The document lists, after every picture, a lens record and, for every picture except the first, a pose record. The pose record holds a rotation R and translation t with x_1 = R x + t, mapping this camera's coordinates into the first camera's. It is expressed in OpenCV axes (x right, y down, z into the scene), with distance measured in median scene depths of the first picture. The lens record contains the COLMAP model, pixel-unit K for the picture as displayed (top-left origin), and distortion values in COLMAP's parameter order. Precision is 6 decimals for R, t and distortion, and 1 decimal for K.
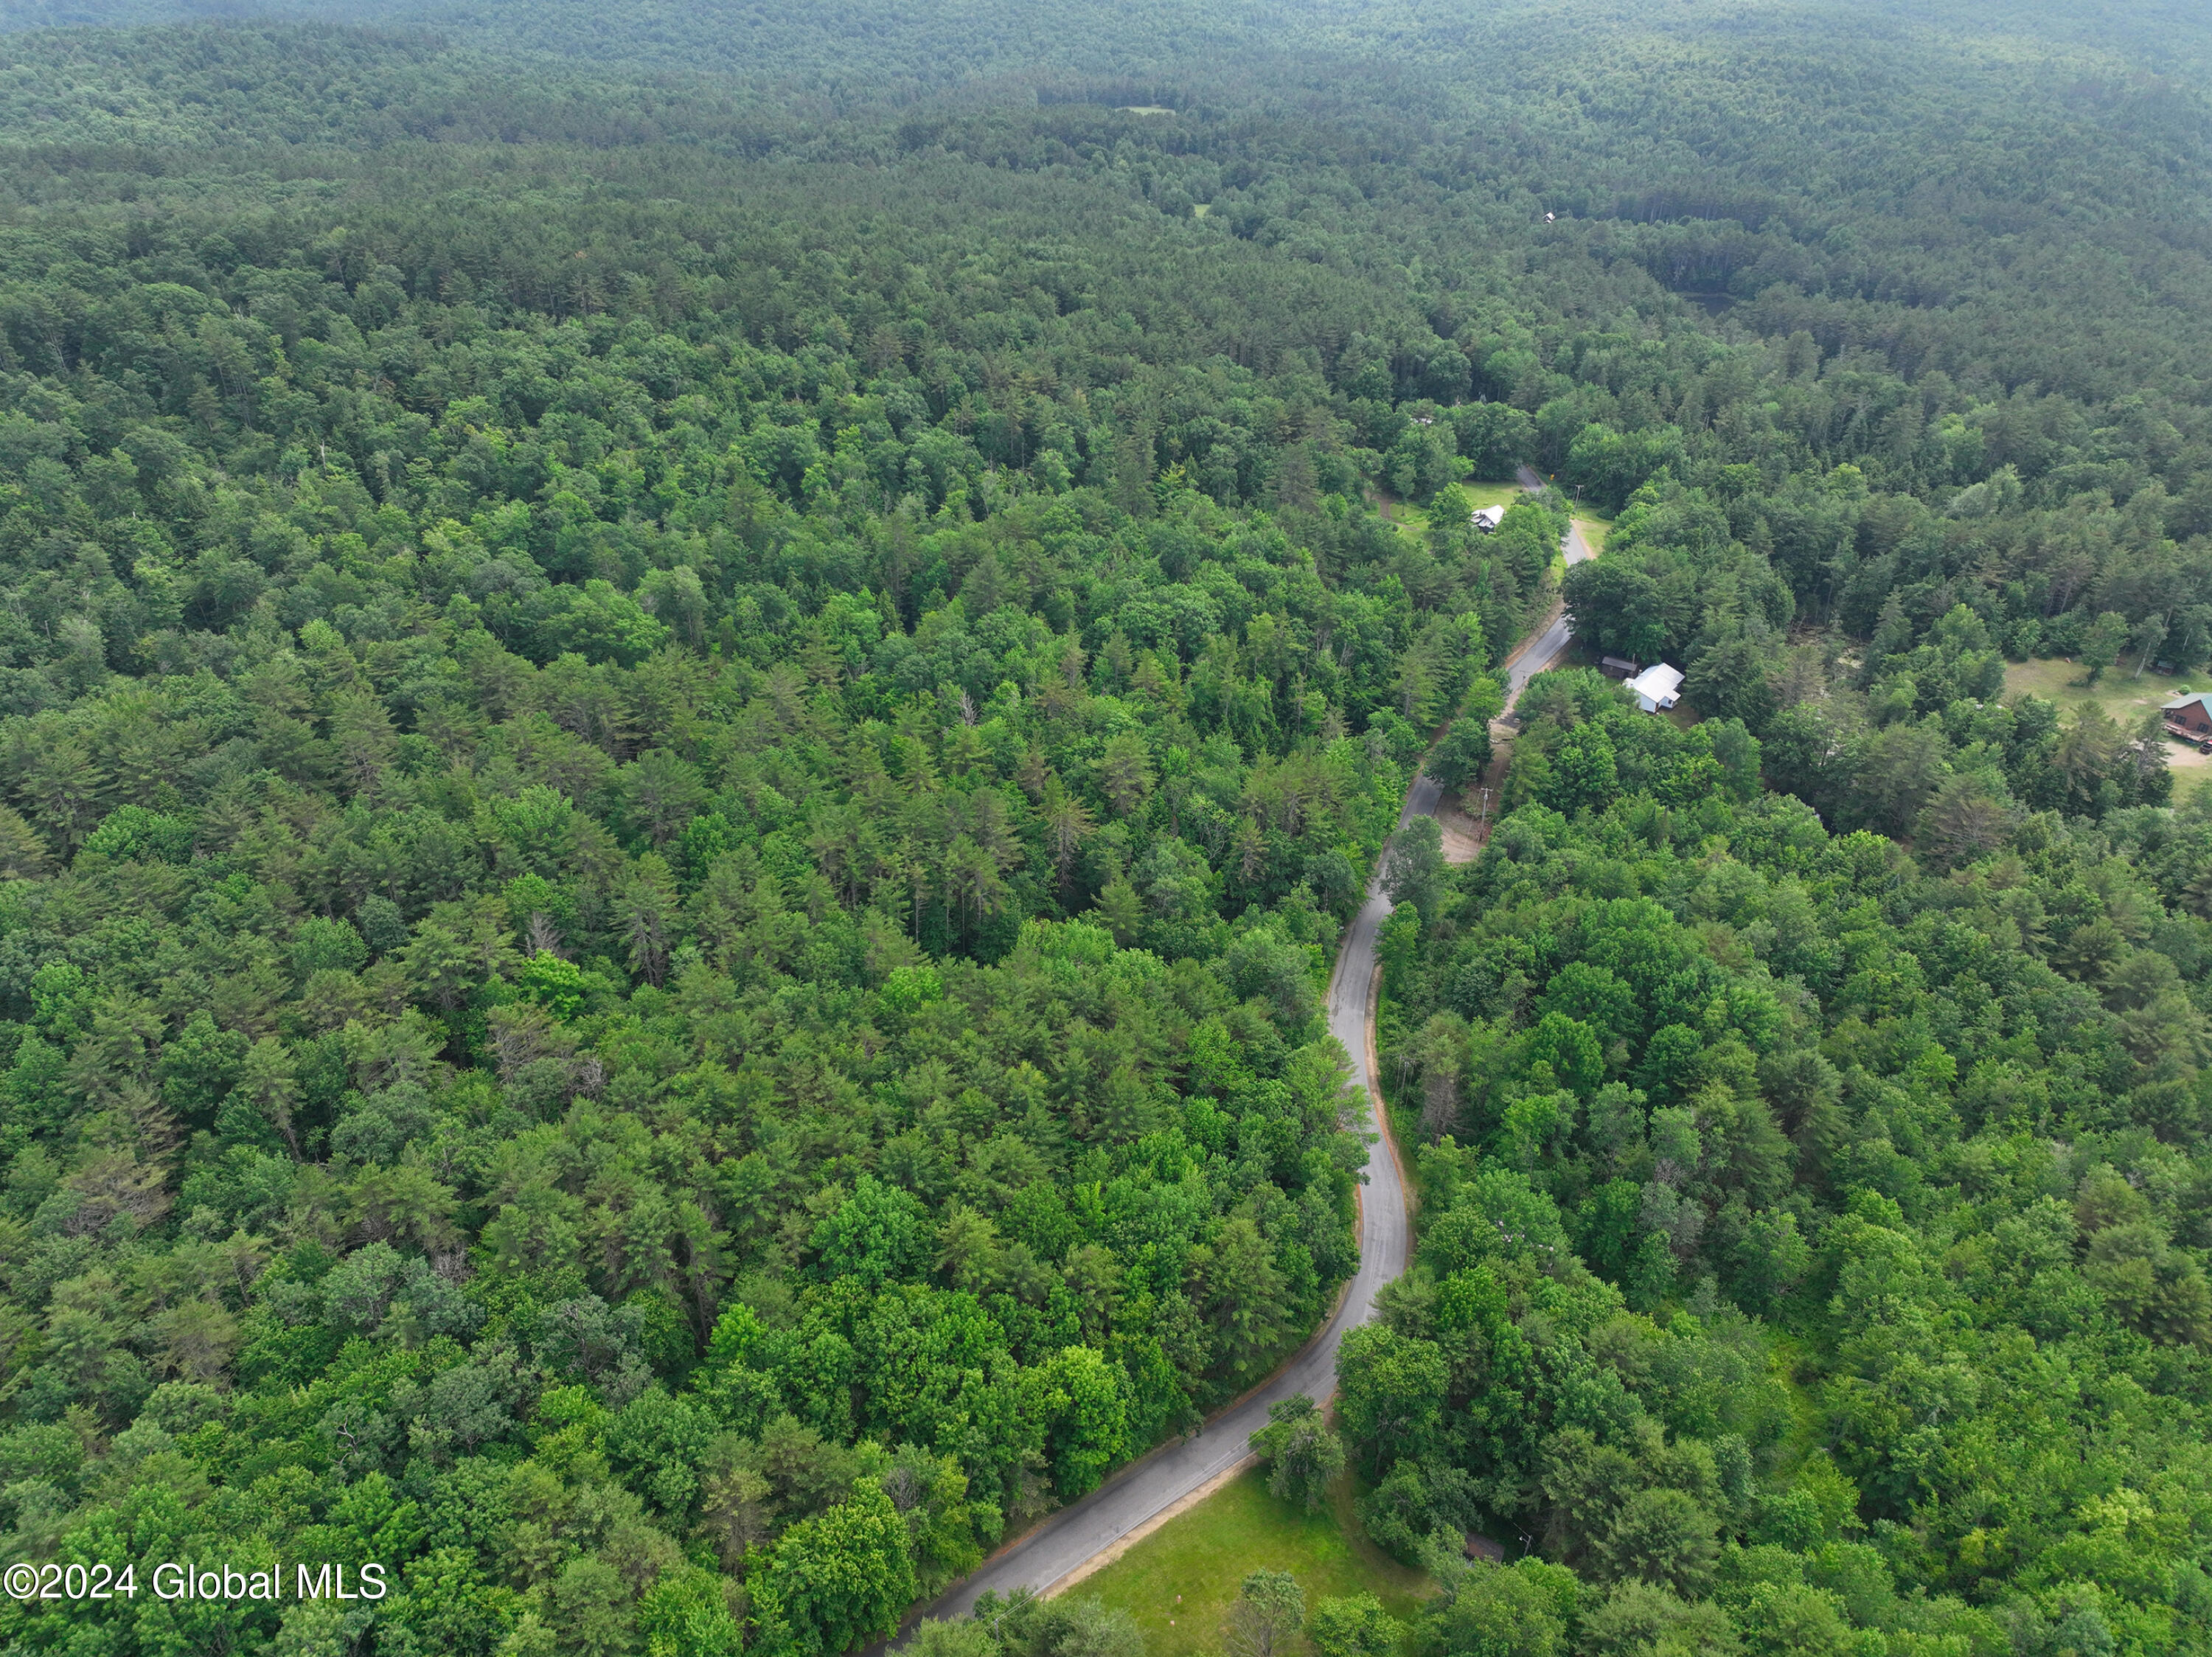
lens RADIAL K [[1564.3, 0, 1111.8], [0, 1564.3, 836.4], [0, 0, 1]] dist [-0.004439, 0.013560]
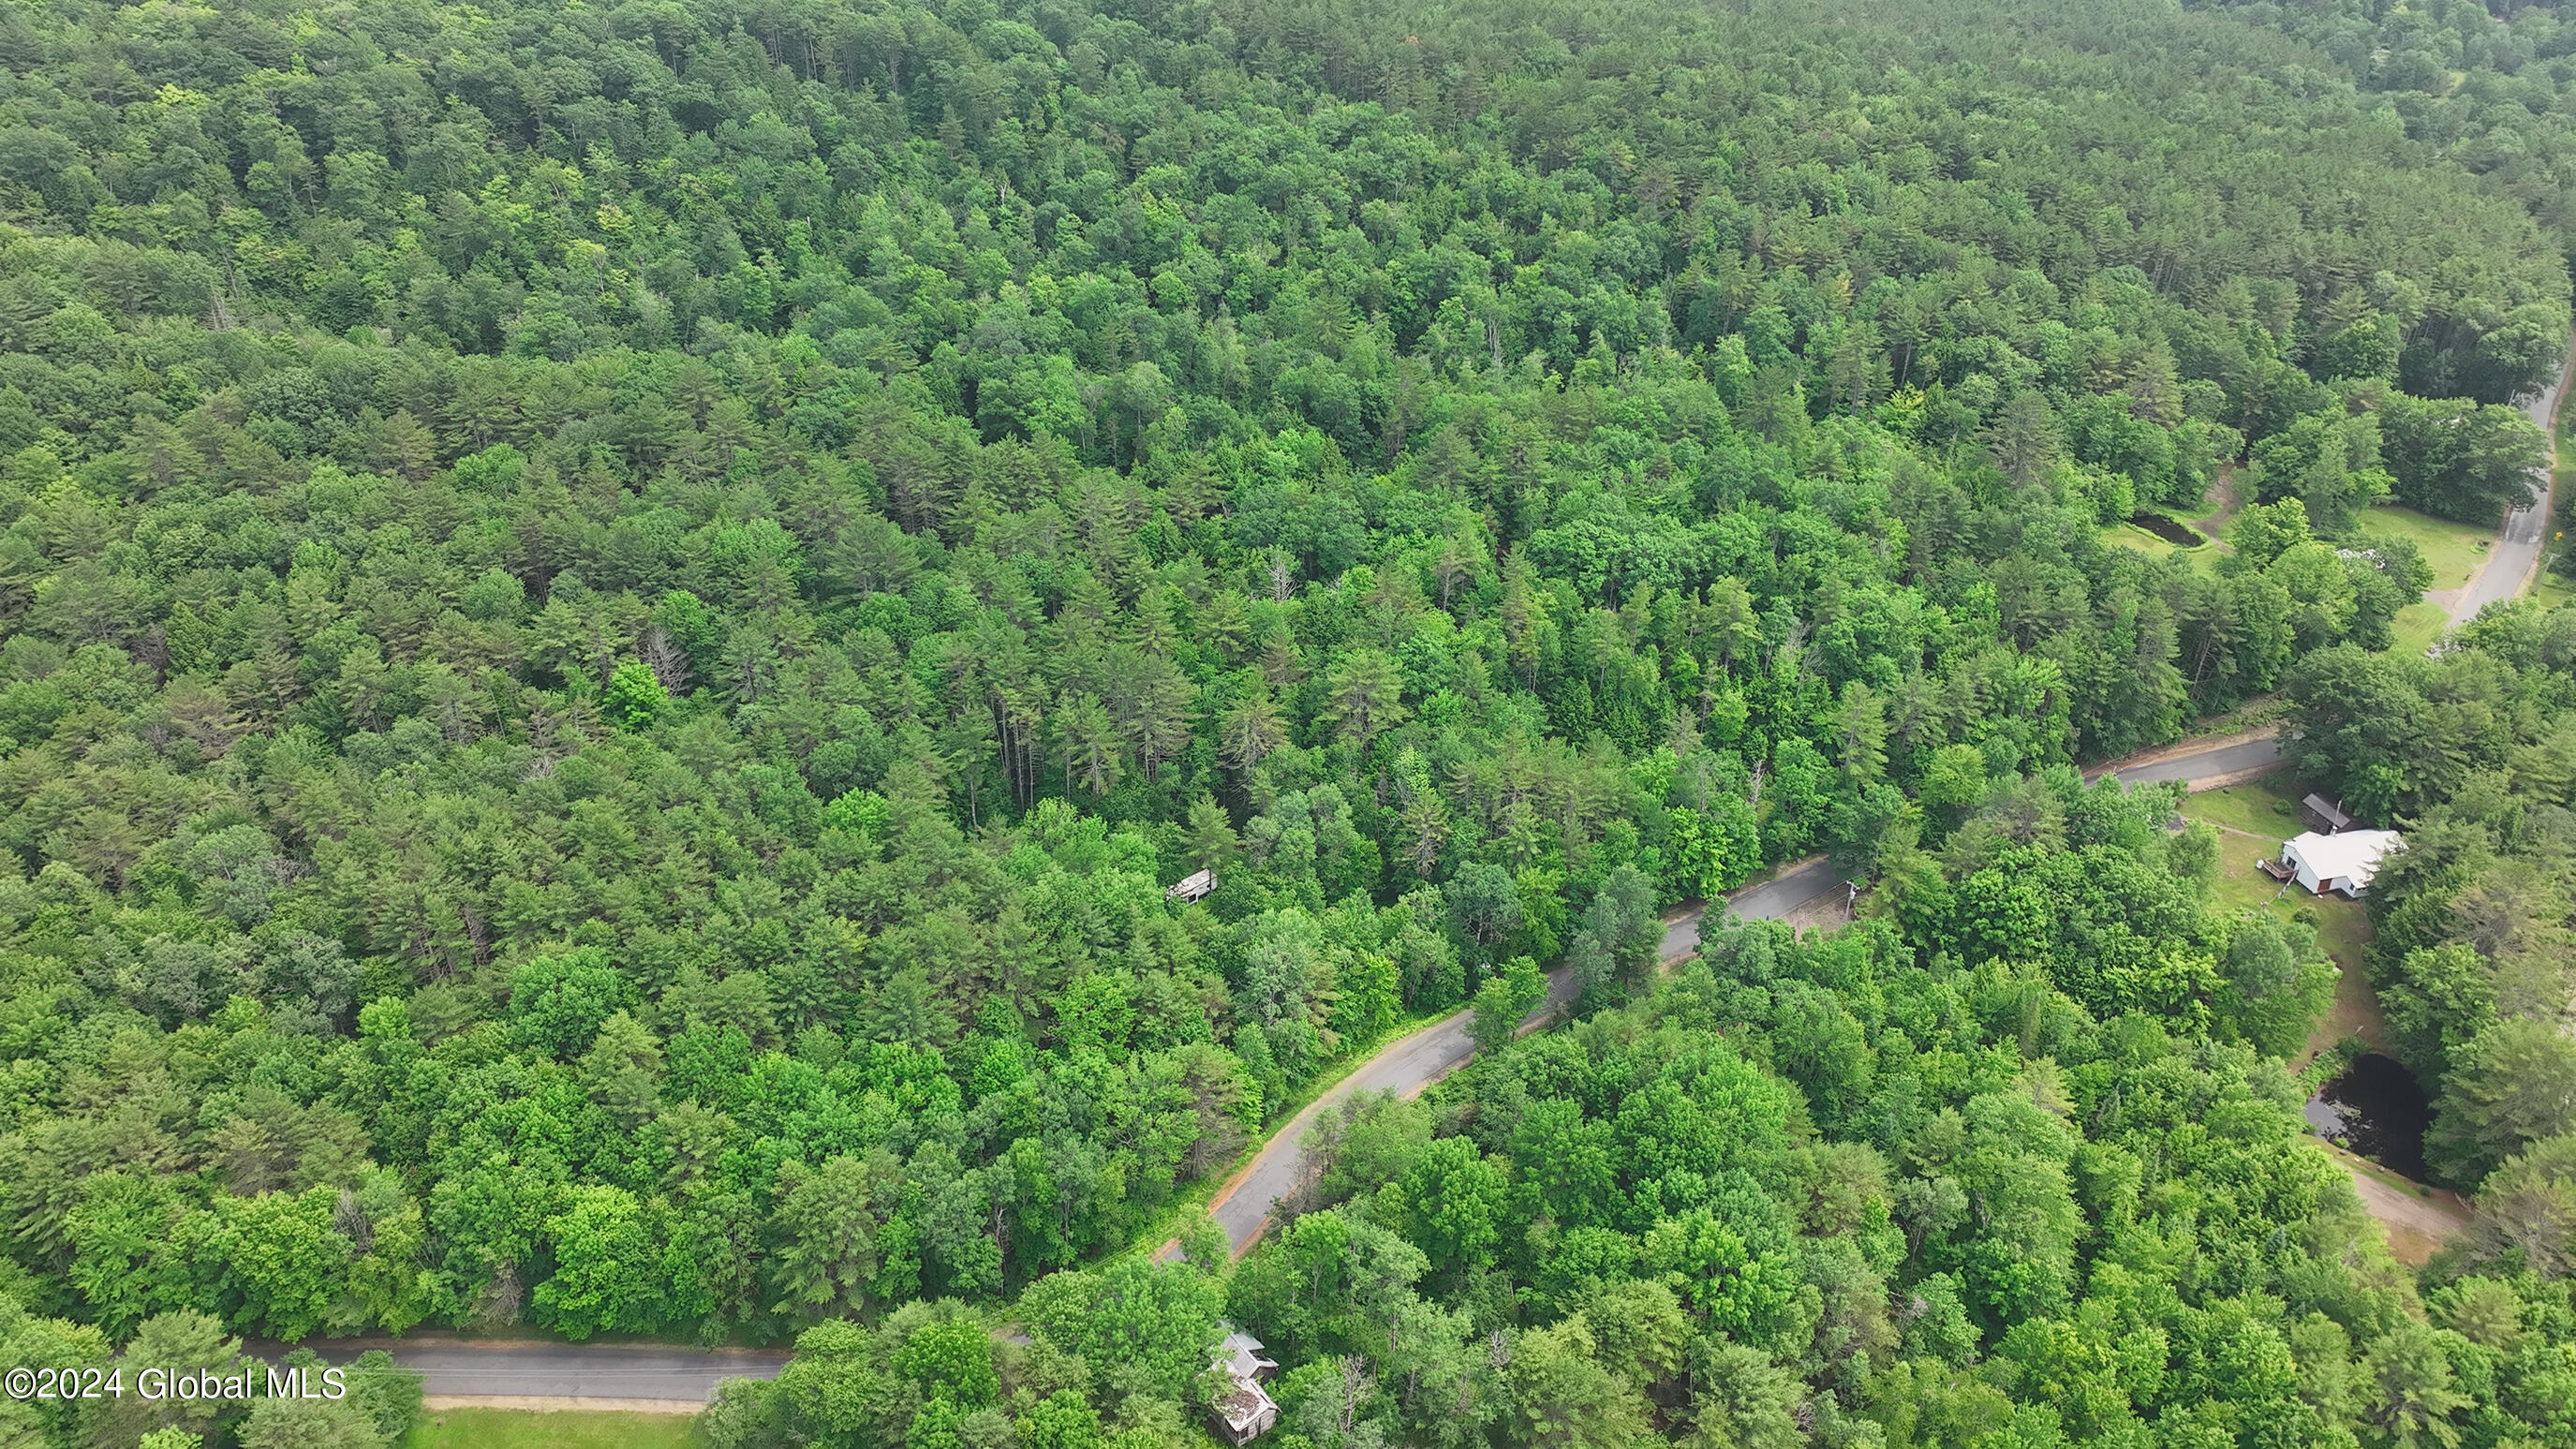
lens RADIAL K [[1828.4, 0, 1293.5], [0, 1828.4, 716.0], [0, 0, 1]] dist [0.011322, 0.003726]
pose [[0.787644, 0.303704, -0.536078, 0.397021], [-0.311756, 0.946922, 0.078405, -0.076134], [0.531436, 0.105371, 0.840519, 0.130934]]
